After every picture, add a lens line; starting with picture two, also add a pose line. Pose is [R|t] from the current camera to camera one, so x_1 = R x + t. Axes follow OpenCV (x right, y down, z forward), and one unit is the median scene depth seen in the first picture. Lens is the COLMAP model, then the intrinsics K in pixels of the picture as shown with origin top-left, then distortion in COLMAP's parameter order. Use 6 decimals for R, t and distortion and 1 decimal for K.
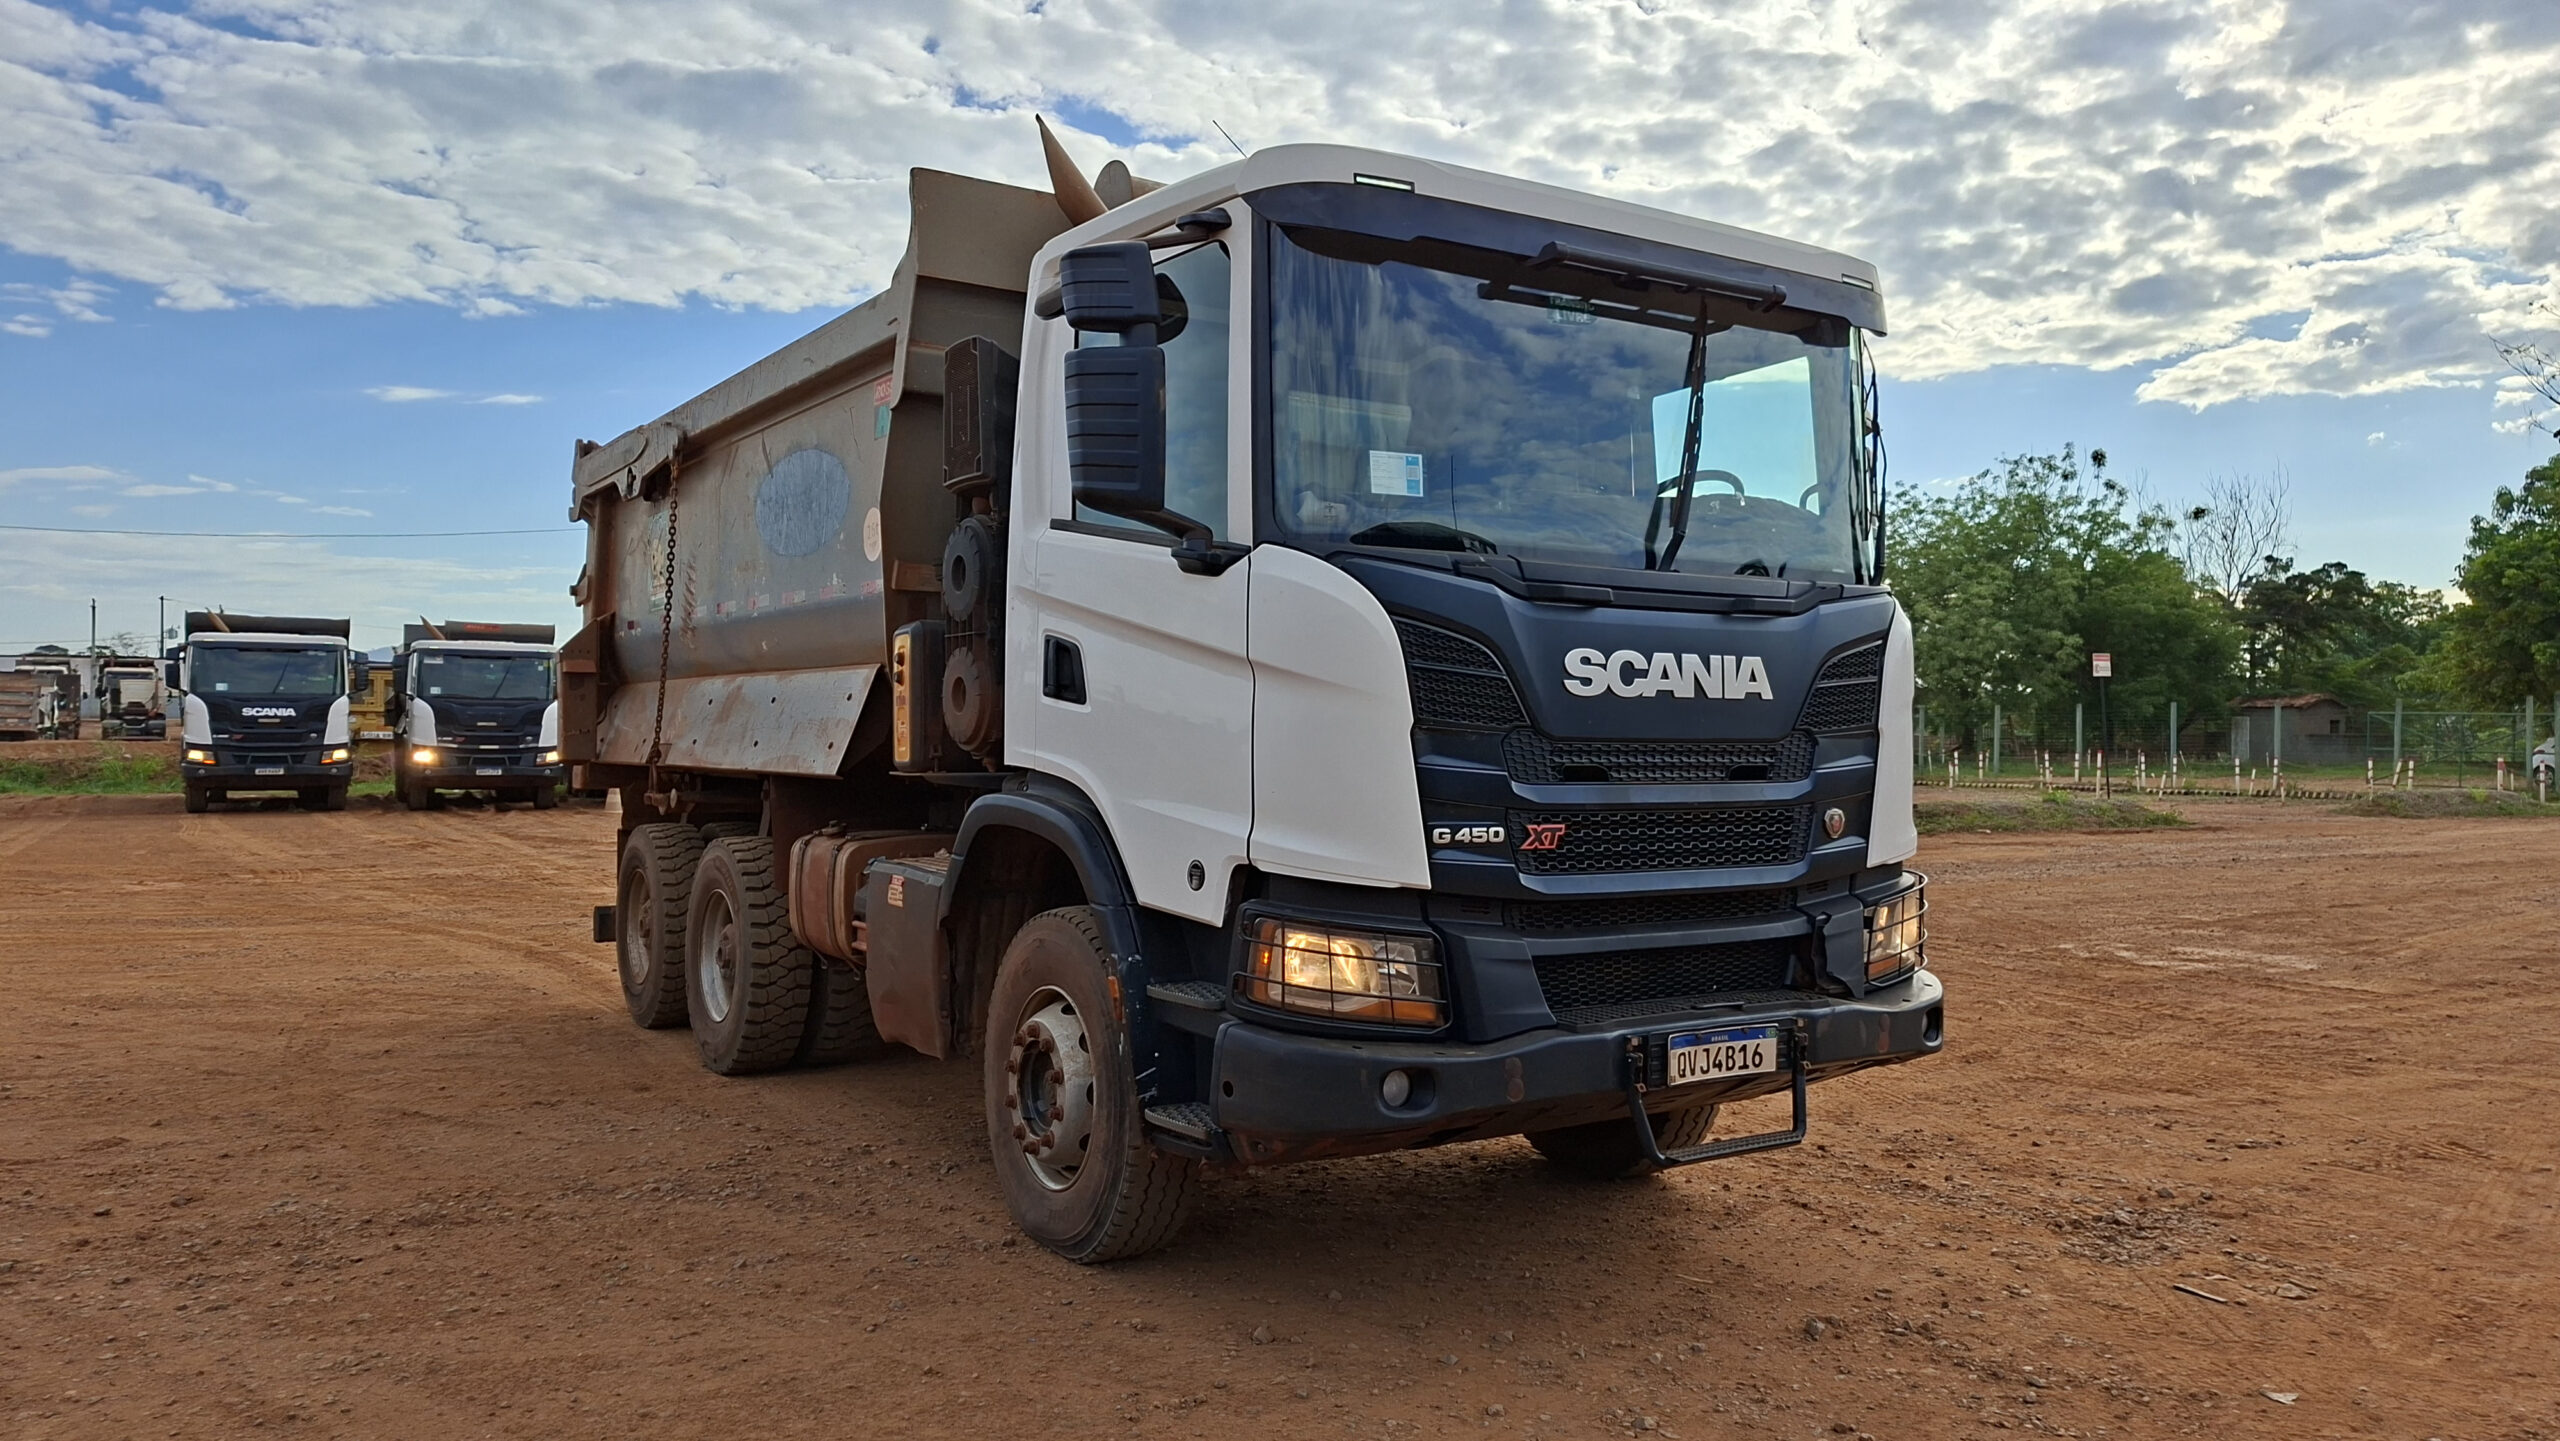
lens RADIAL K [[1755.9, 0, 1280.0], [0, 1755.9, 720.5], [0, 0, 1]] dist [0.094733, -0.066042]
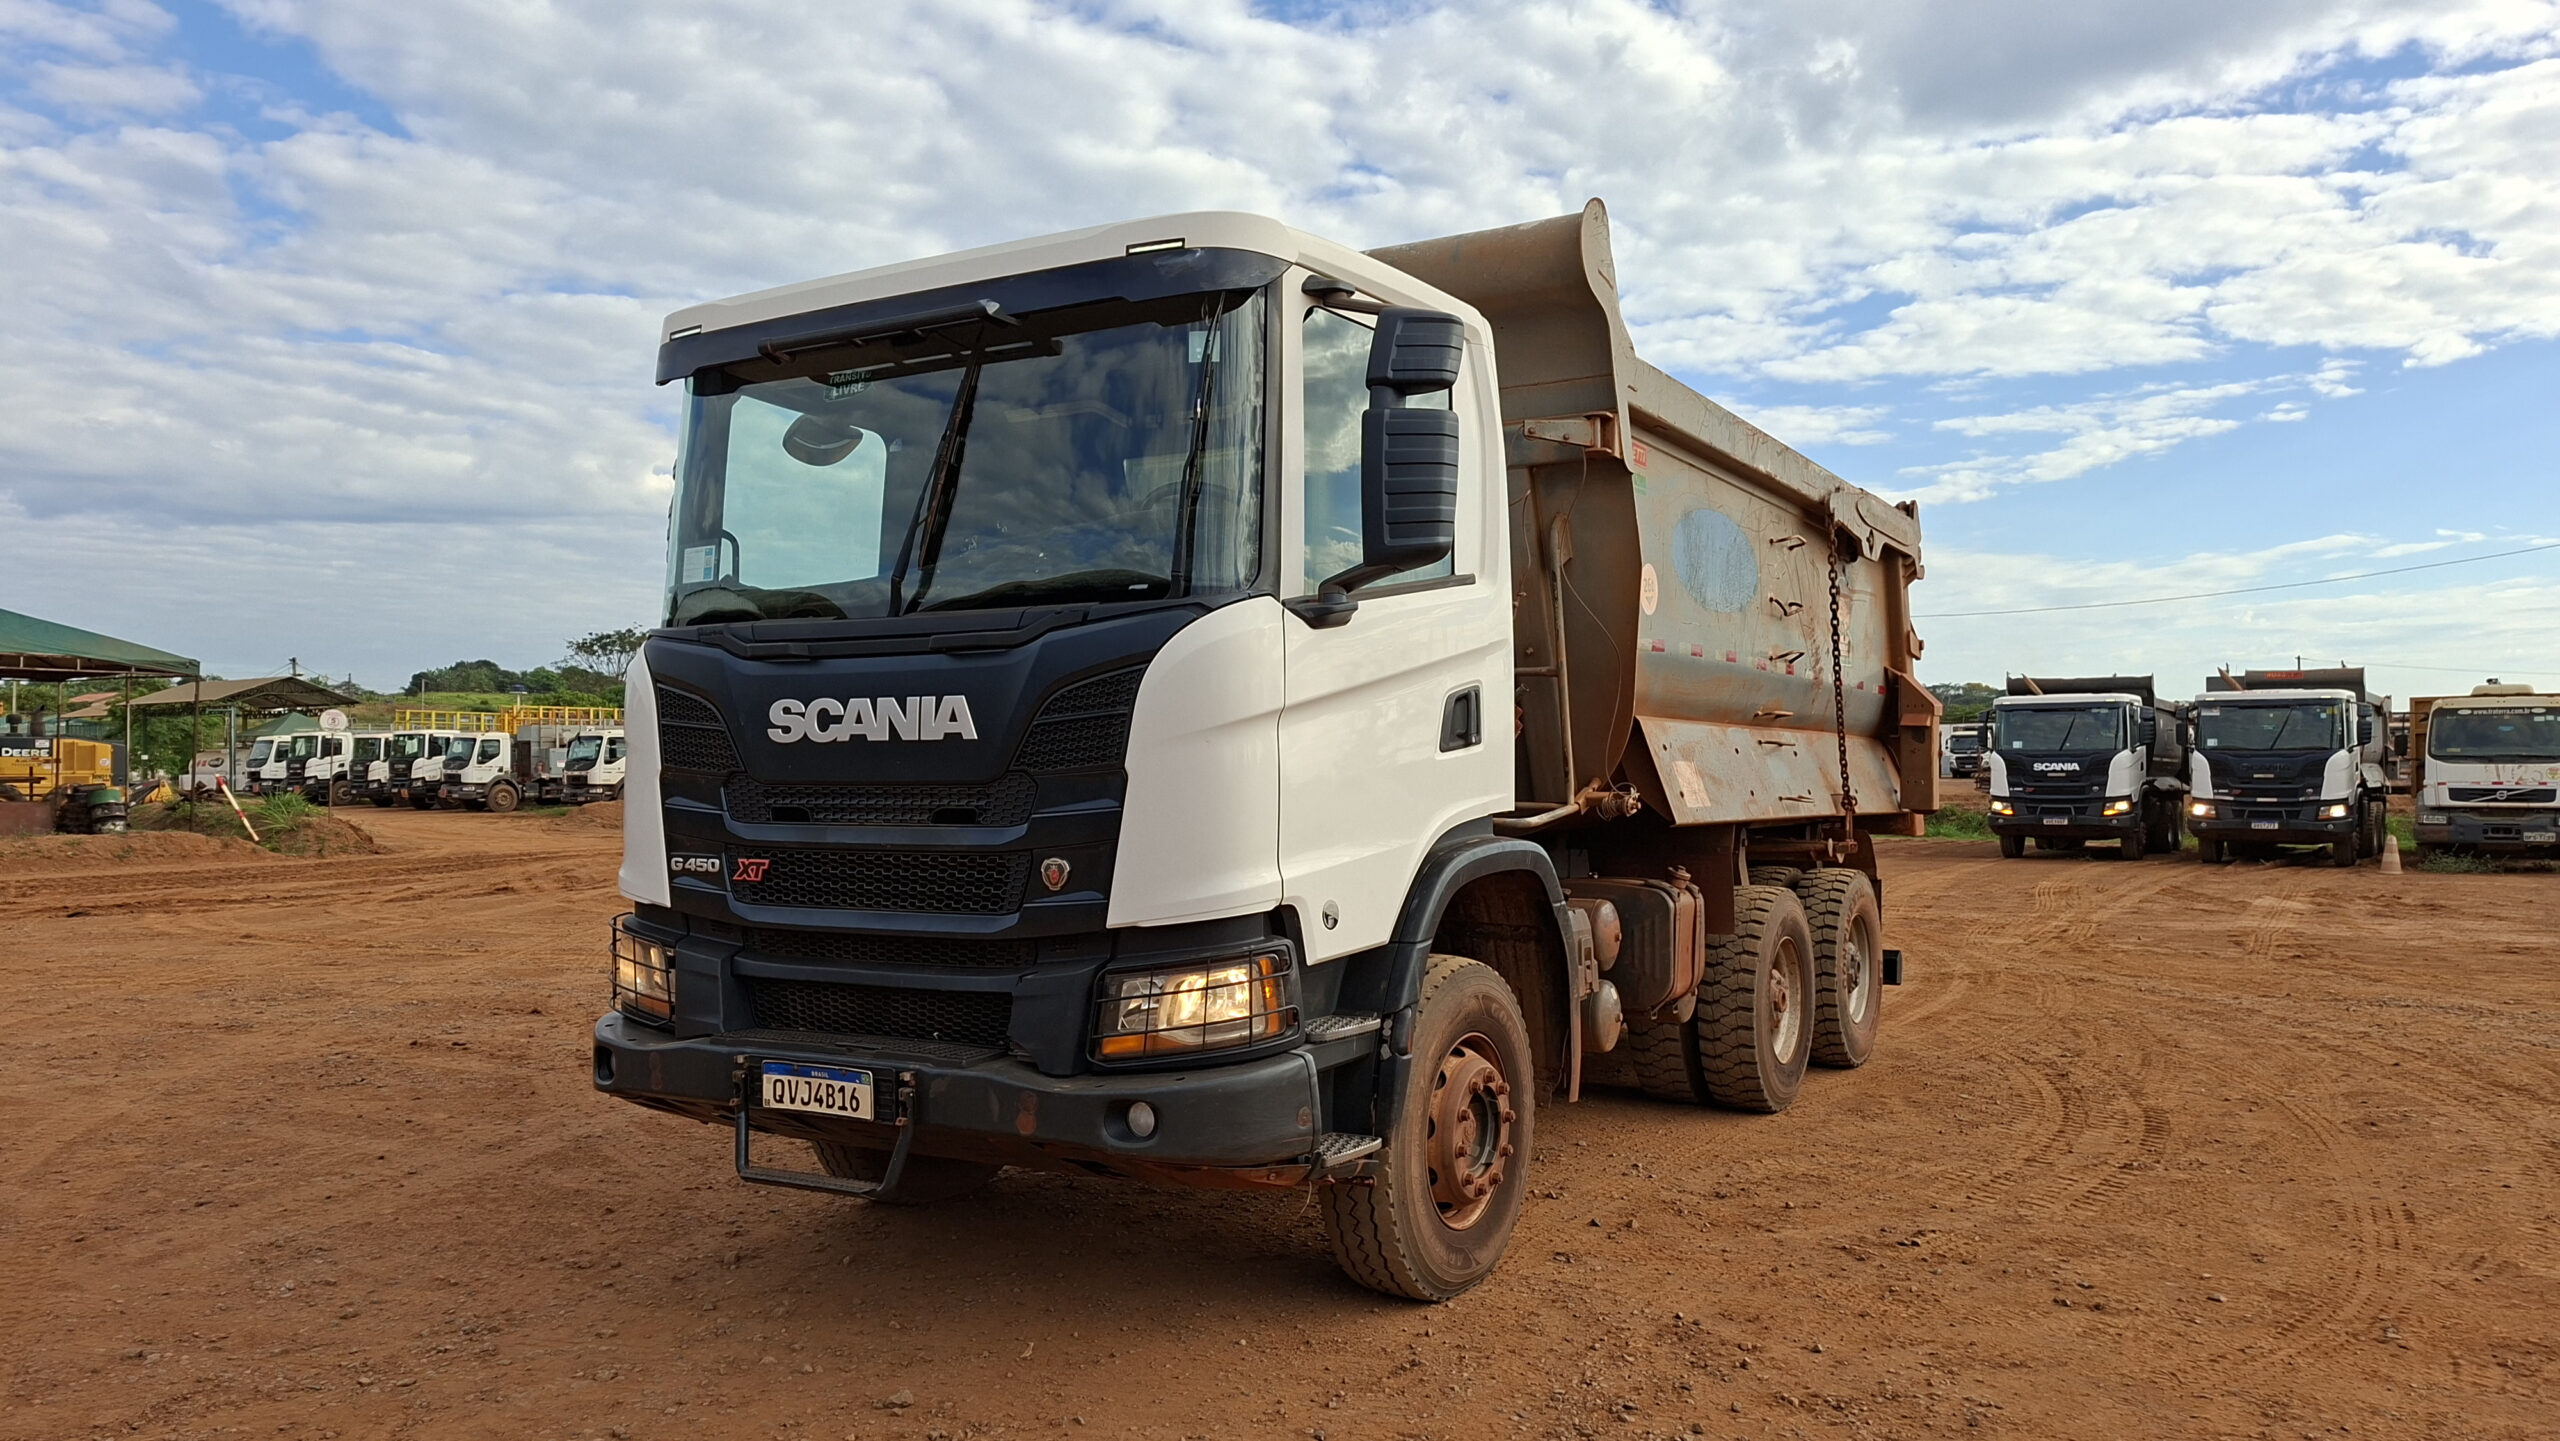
lens RADIAL K [[1762.1, 0, 1281.7], [0, 1762.1, 754.3], [0, 0, 1]] dist [0.003486, -0.000727]
pose [[0.462027, -0.020775, -0.886623, 1.231078], [0.010480, 0.999784, -0.017966, 0.015229], [0.886804, -0.000991, 0.462144, 0.738011]]
